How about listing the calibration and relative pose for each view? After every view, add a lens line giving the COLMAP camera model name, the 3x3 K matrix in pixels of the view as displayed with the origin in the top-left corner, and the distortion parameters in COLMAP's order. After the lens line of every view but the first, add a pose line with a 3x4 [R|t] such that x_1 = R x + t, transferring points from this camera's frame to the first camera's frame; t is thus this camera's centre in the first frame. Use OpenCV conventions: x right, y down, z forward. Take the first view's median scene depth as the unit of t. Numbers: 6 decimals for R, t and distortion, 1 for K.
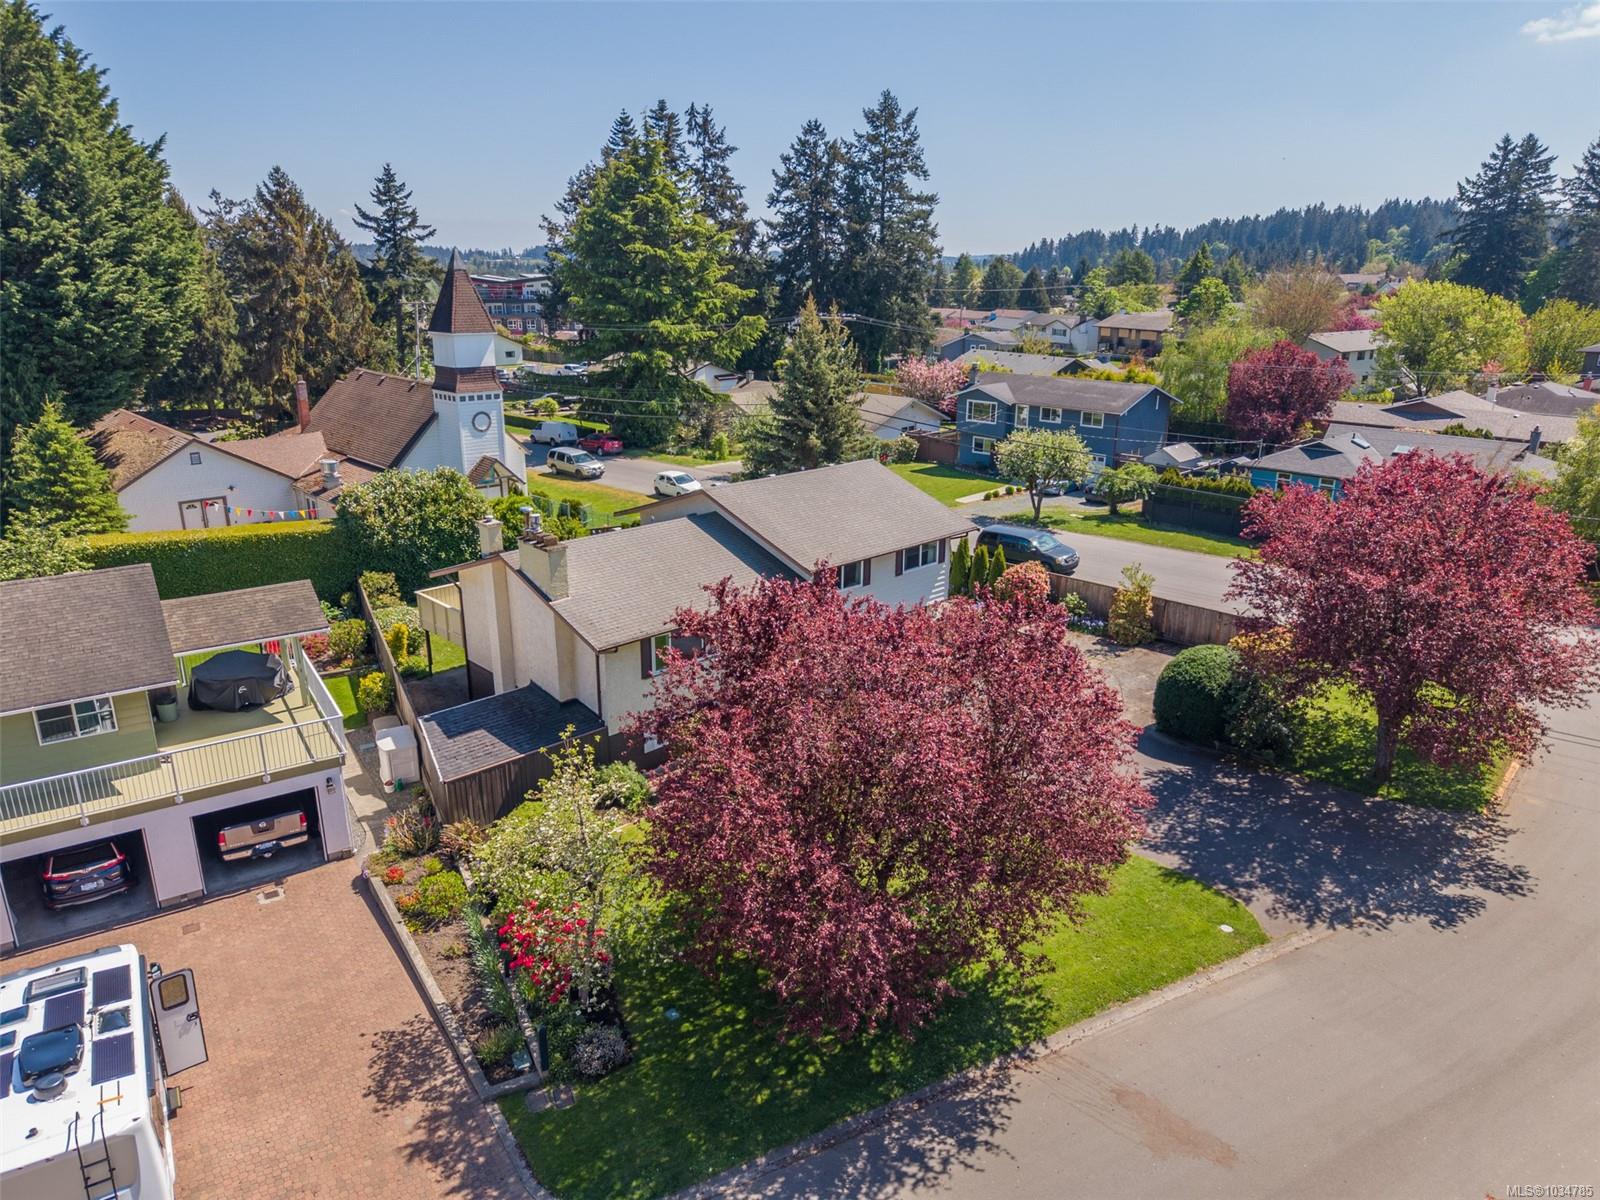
lens RADIAL K [[1102.4, 0, 800.0], [0, 1102.4, 600.0], [0, 0, 1]] dist [0.023672, 0.000301]
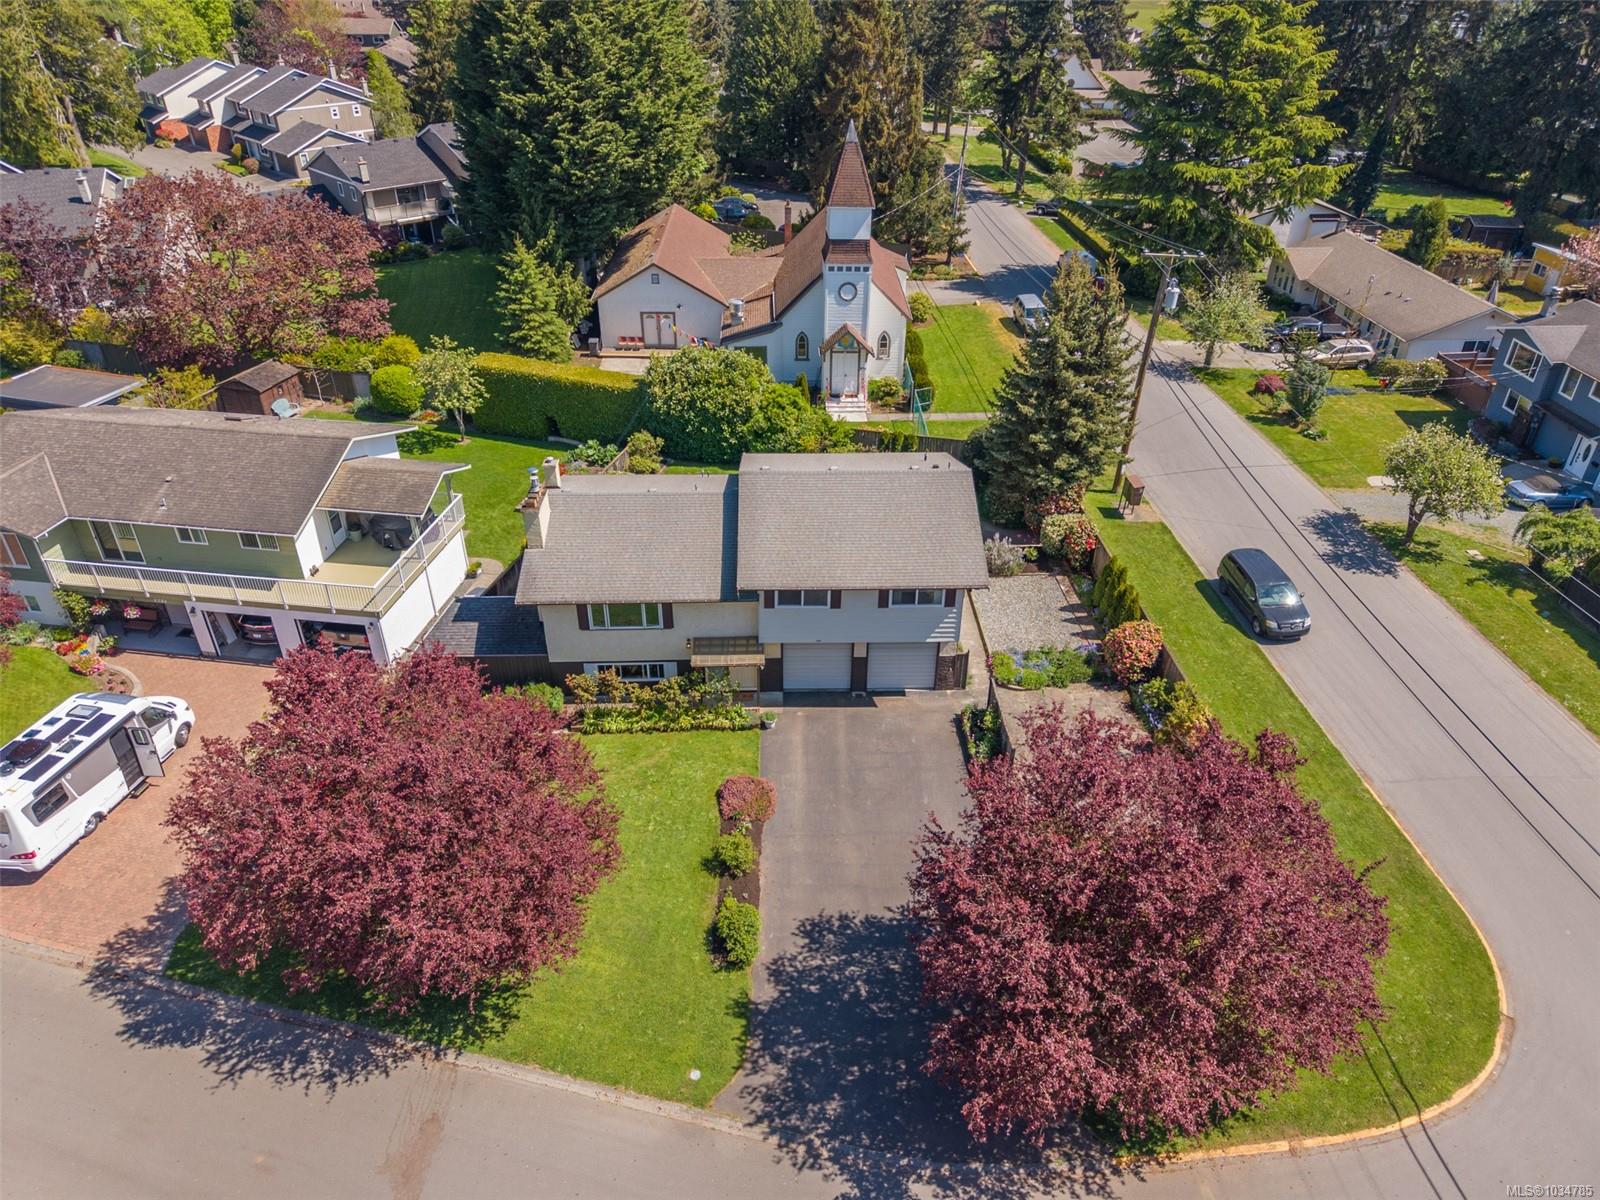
lens RADIAL K [[1099.5, 0, 800.0], [0, 1099.5, 600.0], [0, 0, 1]] dist [0.088228, -0.081896]
pose [[0.722854, 0.370799, -0.583087, 0.523978], [-0.201614, 0.920288, 0.335292, -0.298512], [0.660934, -0.124809, 0.739992, 0.173027]]
